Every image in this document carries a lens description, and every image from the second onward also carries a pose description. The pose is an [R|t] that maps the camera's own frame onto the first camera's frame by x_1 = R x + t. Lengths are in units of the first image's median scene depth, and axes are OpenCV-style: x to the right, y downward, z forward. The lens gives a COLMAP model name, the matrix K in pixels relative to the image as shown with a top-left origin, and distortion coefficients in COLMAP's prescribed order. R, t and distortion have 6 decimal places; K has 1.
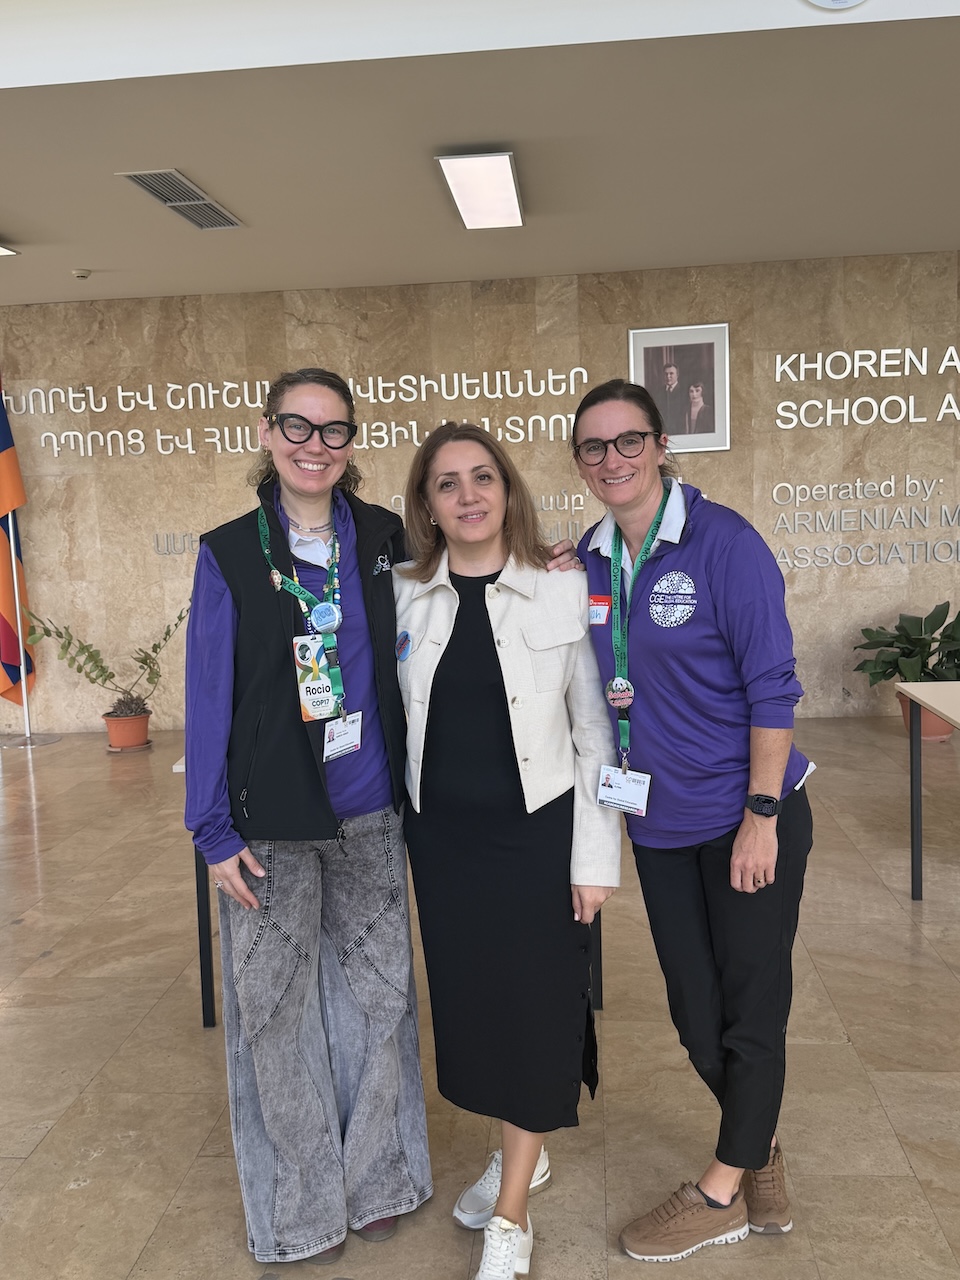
lens RADIAL K [[1195.1, 0, 478.6], [0, 1195.1, 639.0], [0, 0, 1]] dist [0.018295, 0.000000]
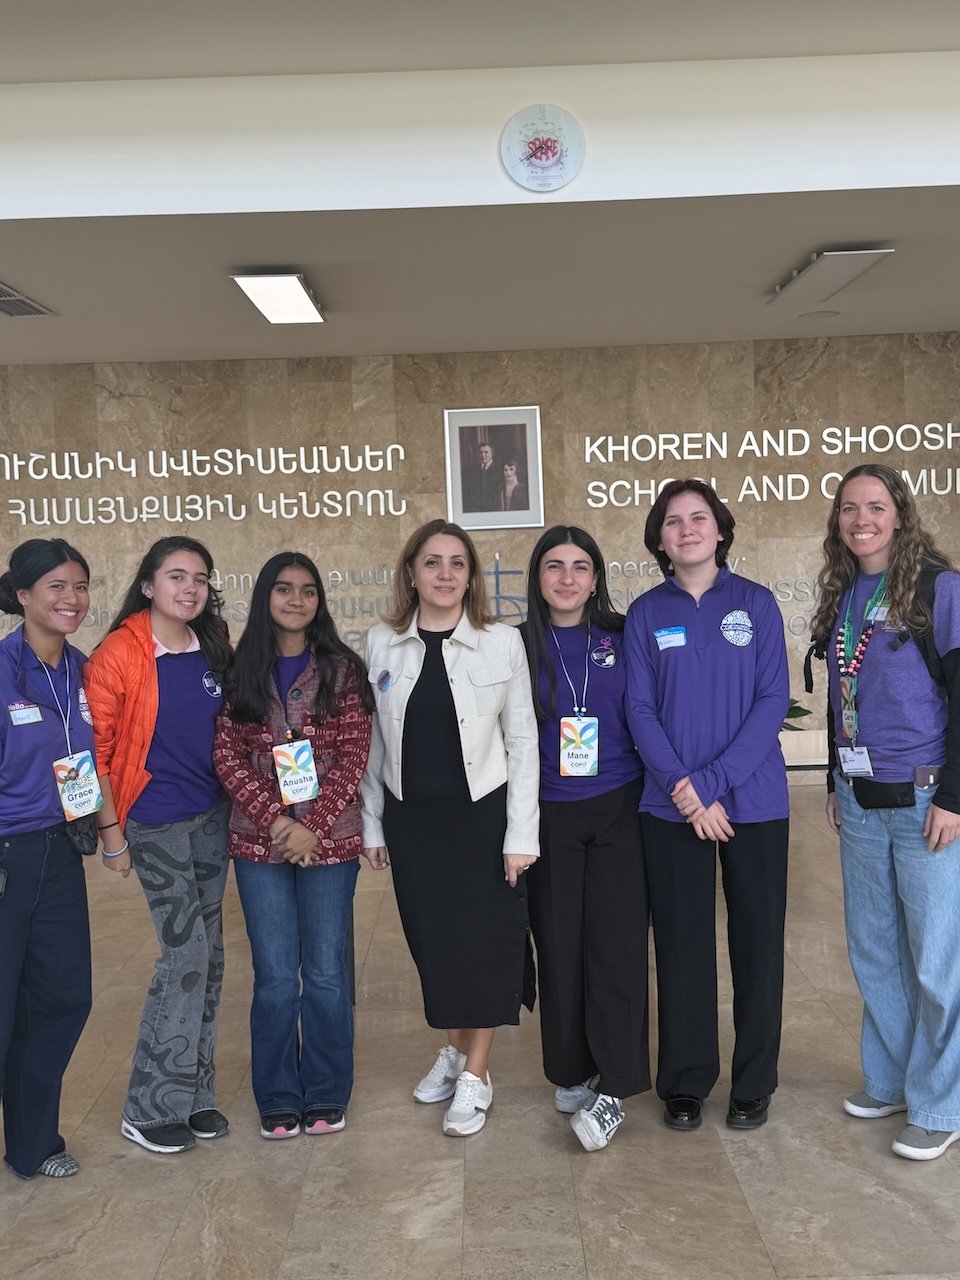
lens RADIAL K [[1499.3, 0, 470.7], [0, 1499.3, 632.9], [0, 0, 1]] dist [0.075426, 0.000000]
pose [[0.994274, -0.002741, 0.106828, 0.011336], [0.008964, 0.998287, -0.057814, 0.004979], [-0.106487, 0.058440, 0.992595, -0.254354]]
